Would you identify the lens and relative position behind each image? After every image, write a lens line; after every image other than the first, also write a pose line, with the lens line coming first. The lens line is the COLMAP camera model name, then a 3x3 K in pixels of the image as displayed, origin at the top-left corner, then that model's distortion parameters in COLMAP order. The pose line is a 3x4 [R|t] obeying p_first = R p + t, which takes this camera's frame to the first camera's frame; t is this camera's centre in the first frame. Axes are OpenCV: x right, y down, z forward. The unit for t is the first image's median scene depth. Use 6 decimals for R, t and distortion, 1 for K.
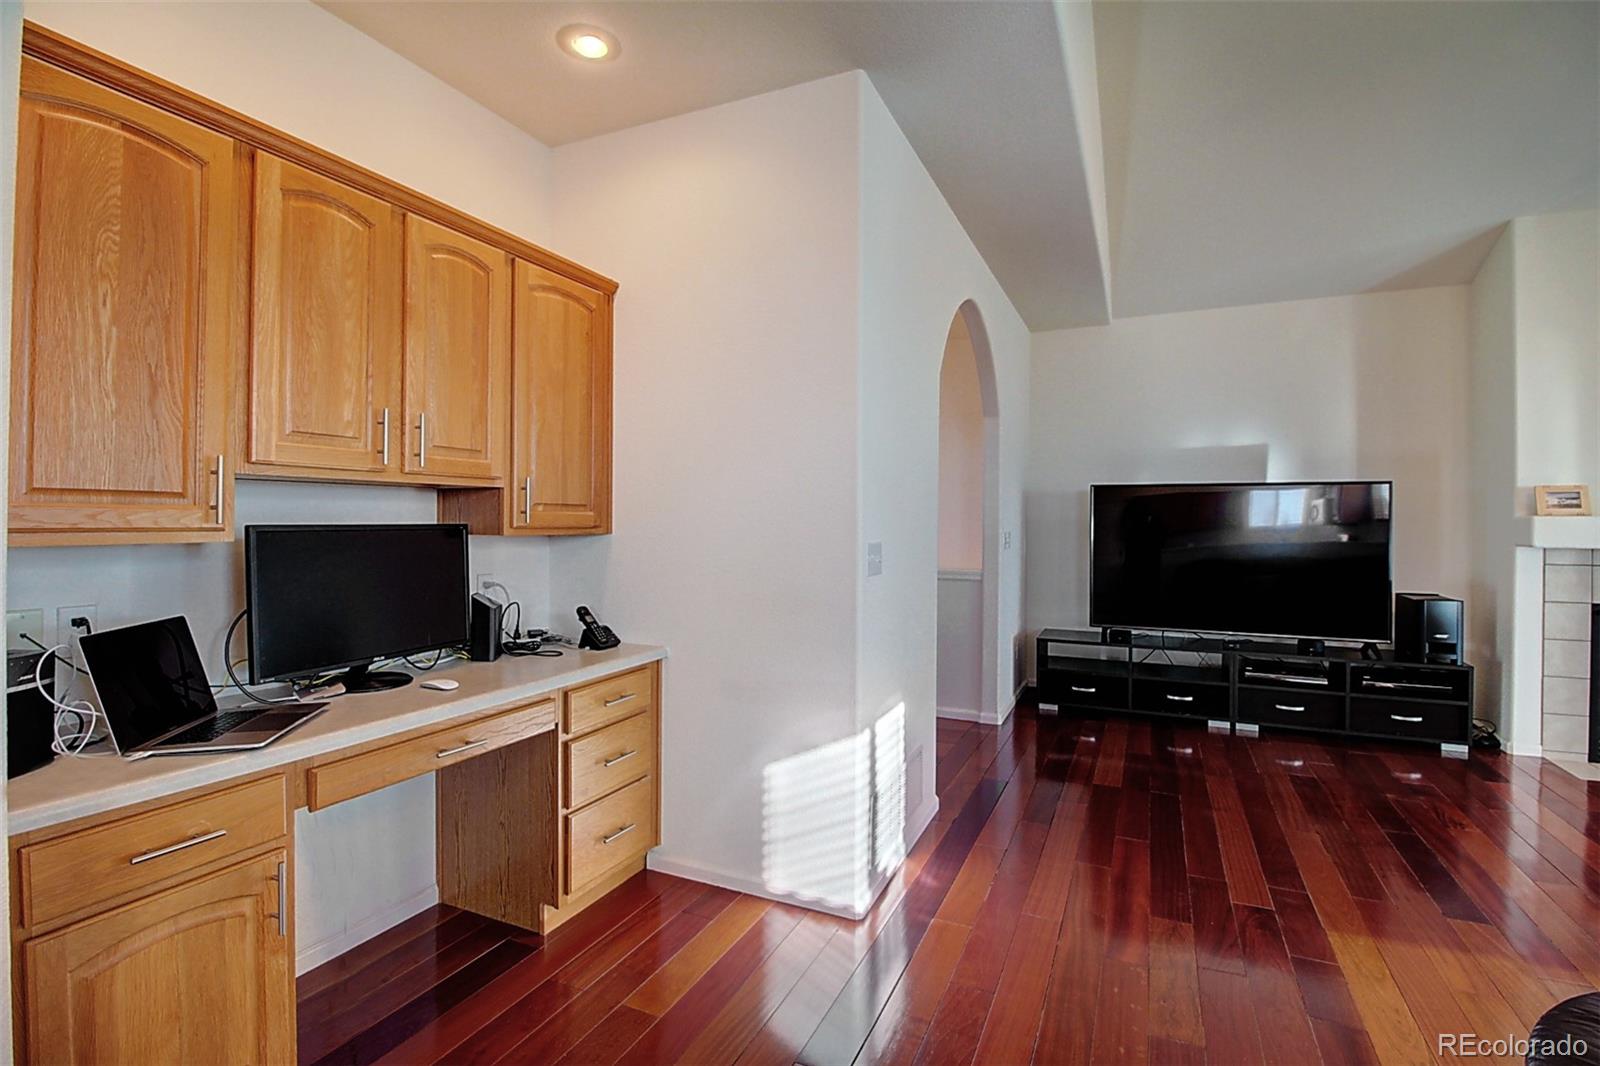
lens RADIAL K [[760.8, 0, 788.9], [0, 760.8, 520.9], [0, 0, 1]] dist [-0.001473, -0.002980]
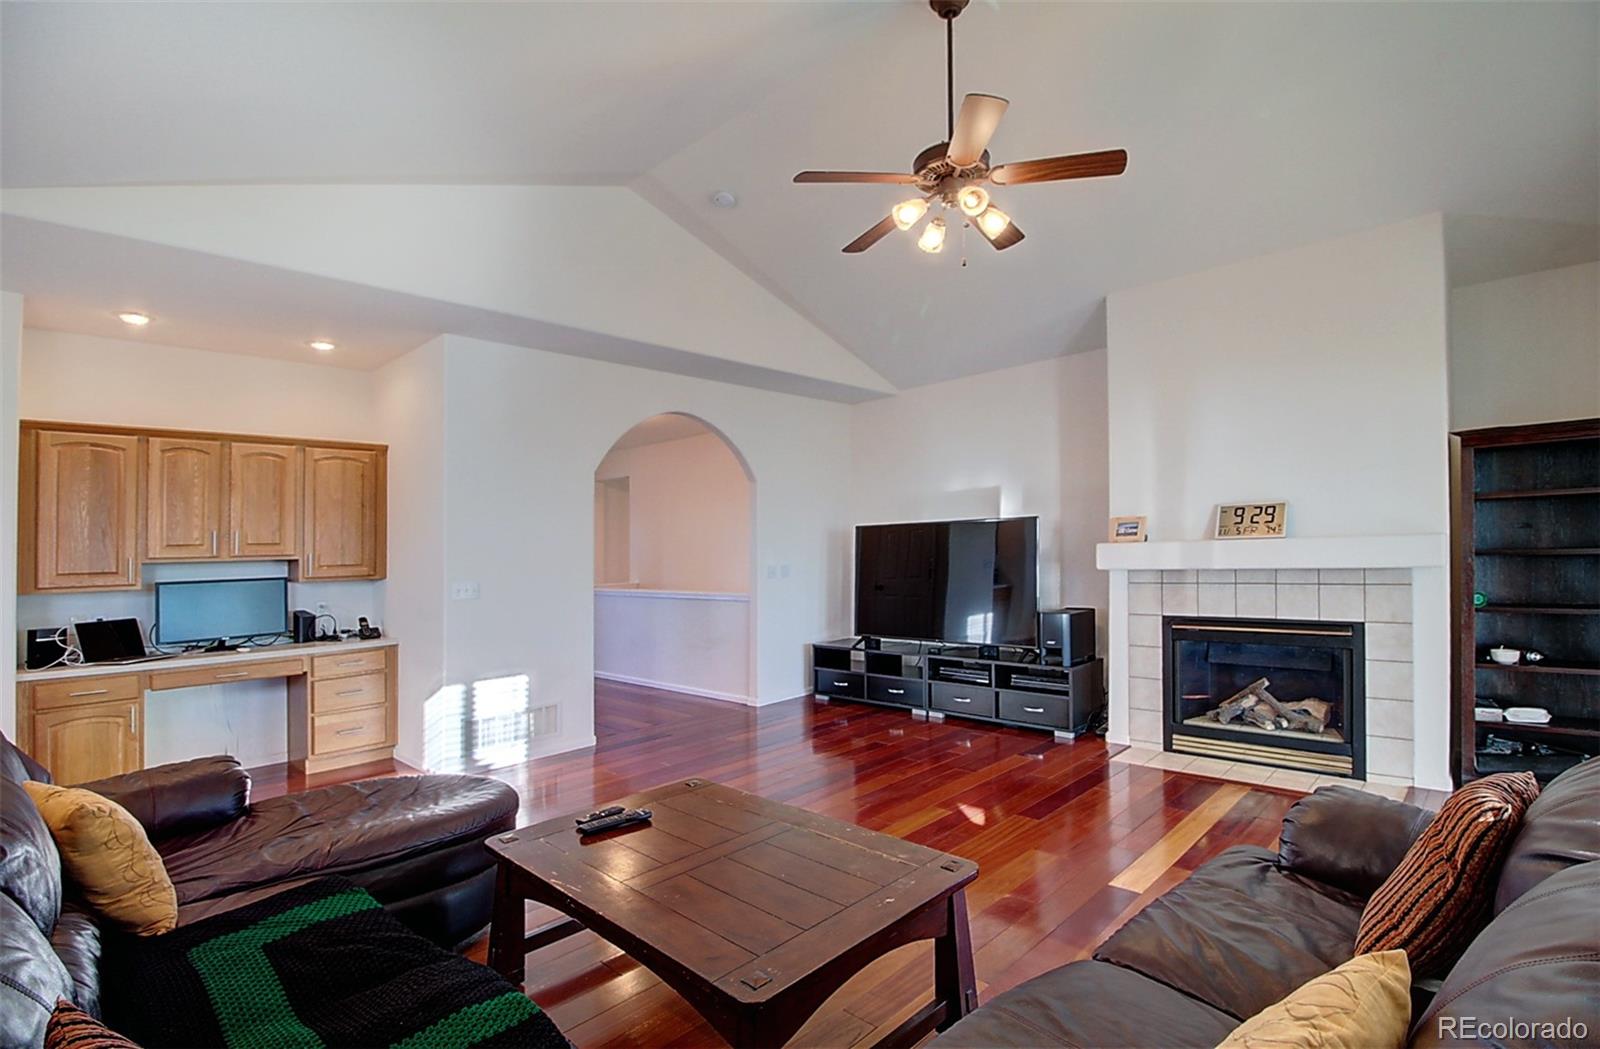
lens RADIAL K [[752.6, 0, 838.7], [0, 752.6, 530.8], [0, 0, 1]] dist [-0.012166, -0.003048]
pose [[0.948601, -0.041154, -0.313788, 0.923023], [0.035118, 0.999074, -0.024866, -0.010443], [0.314521, 0.012568, 0.949167, -0.263843]]
